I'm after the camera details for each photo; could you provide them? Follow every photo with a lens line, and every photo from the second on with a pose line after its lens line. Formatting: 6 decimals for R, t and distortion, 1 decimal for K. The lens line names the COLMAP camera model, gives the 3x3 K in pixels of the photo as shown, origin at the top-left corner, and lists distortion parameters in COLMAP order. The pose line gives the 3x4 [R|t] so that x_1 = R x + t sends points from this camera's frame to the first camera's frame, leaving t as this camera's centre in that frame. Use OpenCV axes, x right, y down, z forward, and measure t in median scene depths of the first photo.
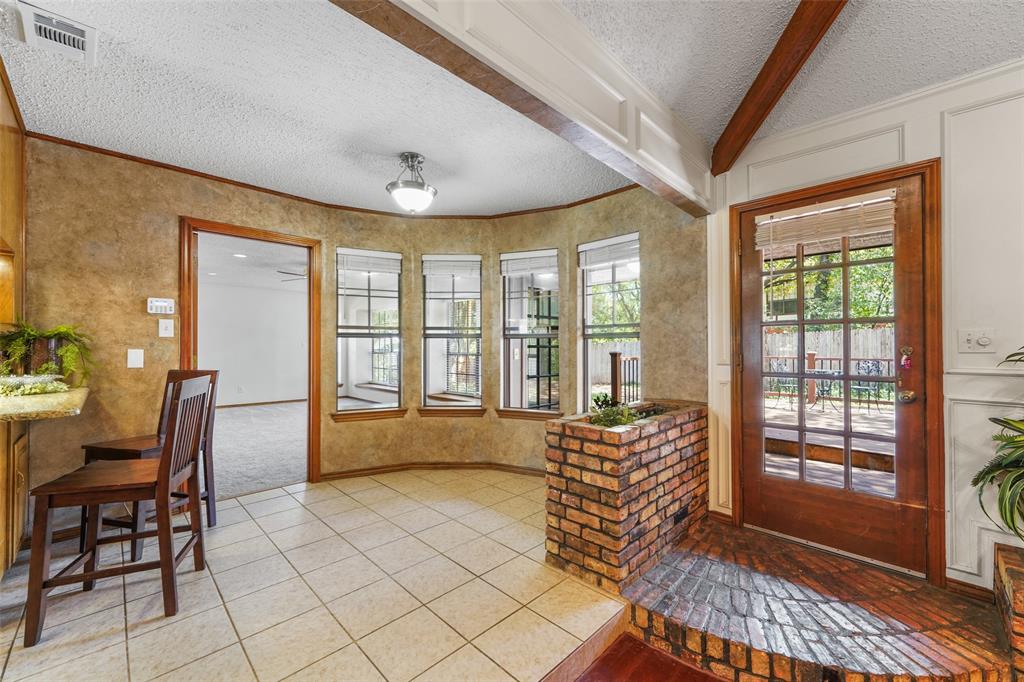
lens RADIAL K [[410.8, 0, 504.8], [0, 410.8, 341.5], [0, 0, 1]] dist [0.002787, -0.000096]
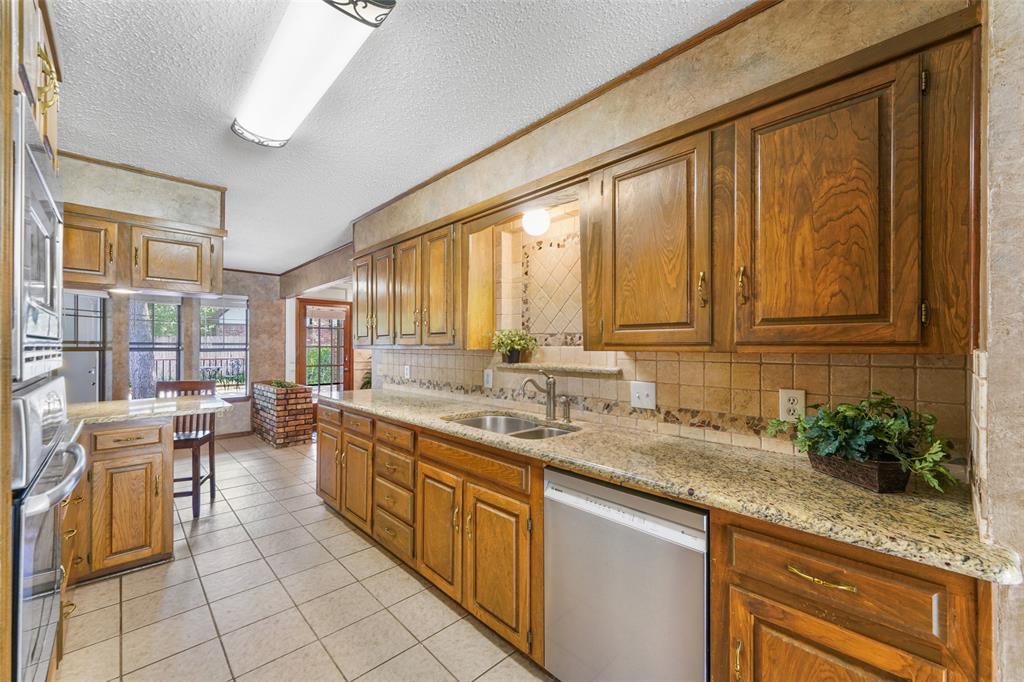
lens RADIAL K [[410.8, 0, 511.6], [0, 410.8, 347.5], [0, 0, 1]] dist [0.002787, -0.000096]
pose [[-0.006270, 0.009196, 0.999938, -1.872691], [-0.010470, 0.999902, -0.009261, -0.027579], [-0.999926, -0.010528, -0.006173, -0.257496]]
